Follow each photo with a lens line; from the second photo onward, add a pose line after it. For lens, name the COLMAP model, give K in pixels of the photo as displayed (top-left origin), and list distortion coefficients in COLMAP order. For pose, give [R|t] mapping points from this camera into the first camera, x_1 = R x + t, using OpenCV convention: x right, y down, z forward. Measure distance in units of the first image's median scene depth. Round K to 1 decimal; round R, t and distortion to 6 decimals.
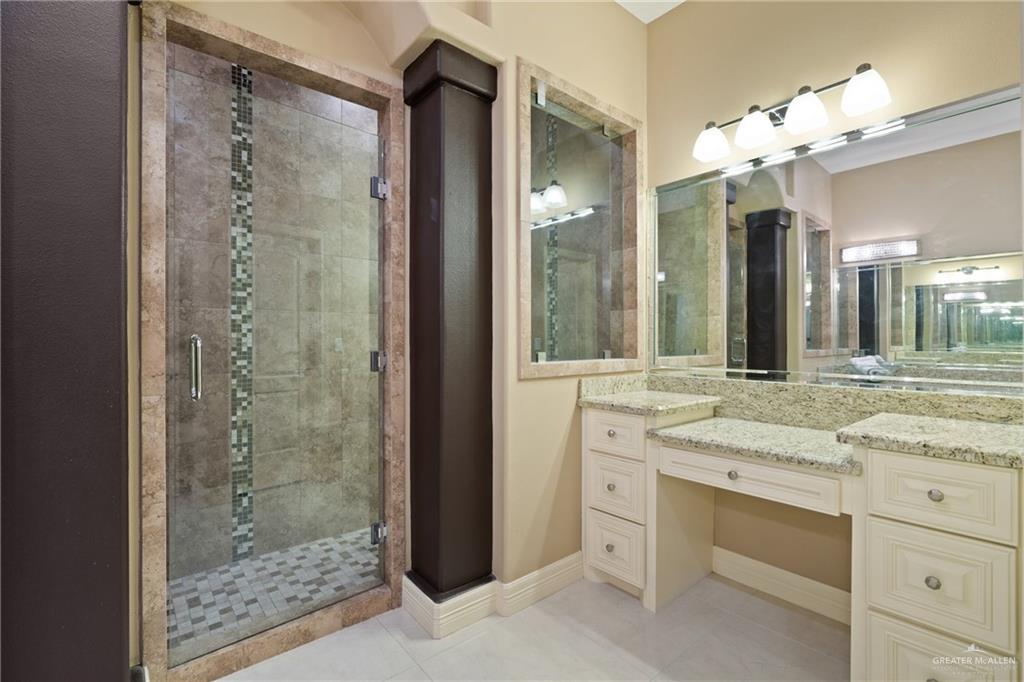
lens RADIAL K [[455.2, 0, 511.3], [0, 455.2, 340.5], [0, 0, 1]] dist [-0.006389, 0.001268]
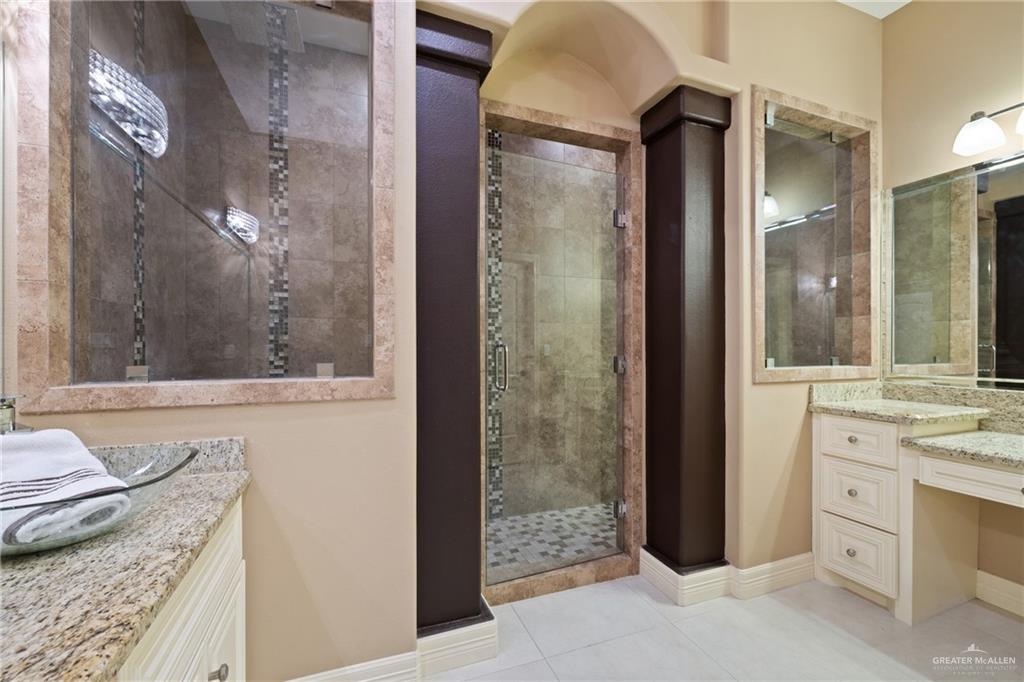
lens RADIAL K [[426.6, 0, 512.6], [0, 426.6, 346.7], [0, 0, 1]] dist [-0.001599, -0.000513]
pose [[0.945567, 0.002010, -0.325422, -0.162694], [-0.001880, 0.999998, 0.000715, -0.000791], [0.325423, -0.000064, 0.945569, -0.121384]]
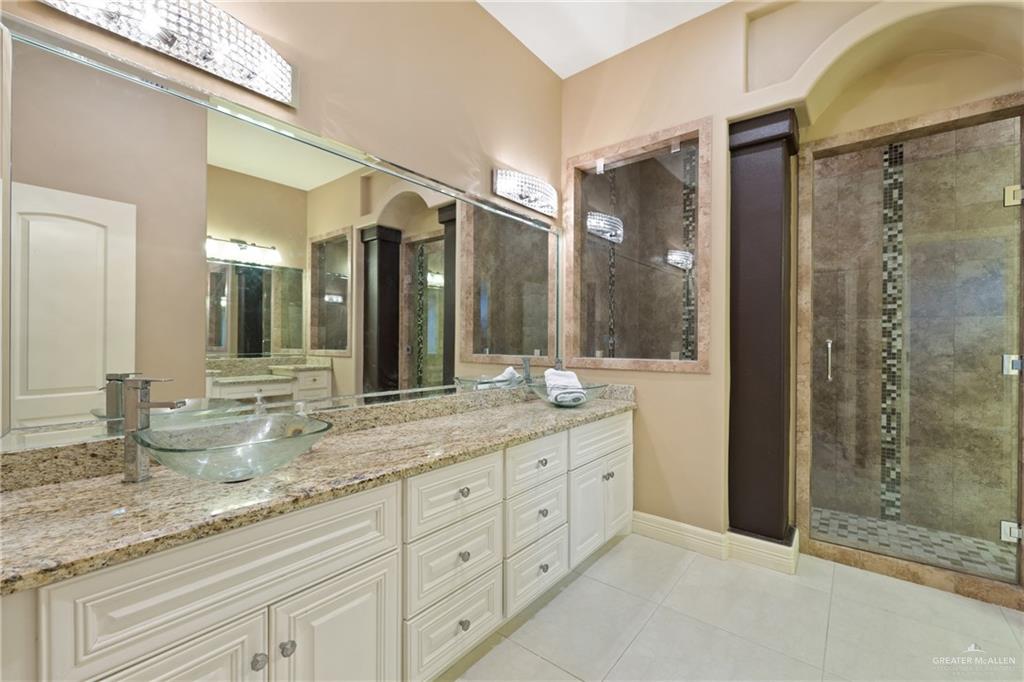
lens RADIAL K [[426.6, 0, 513.1], [0, 426.6, 342.6], [0, 0, 1]] dist [-0.001599, -0.000513]
pose [[0.186772, 0.003116, -0.982398, 0.368686], [-0.006232, 0.999979, 0.001987, 0.000683], [0.982384, 0.005751, 0.186787, -0.240803]]
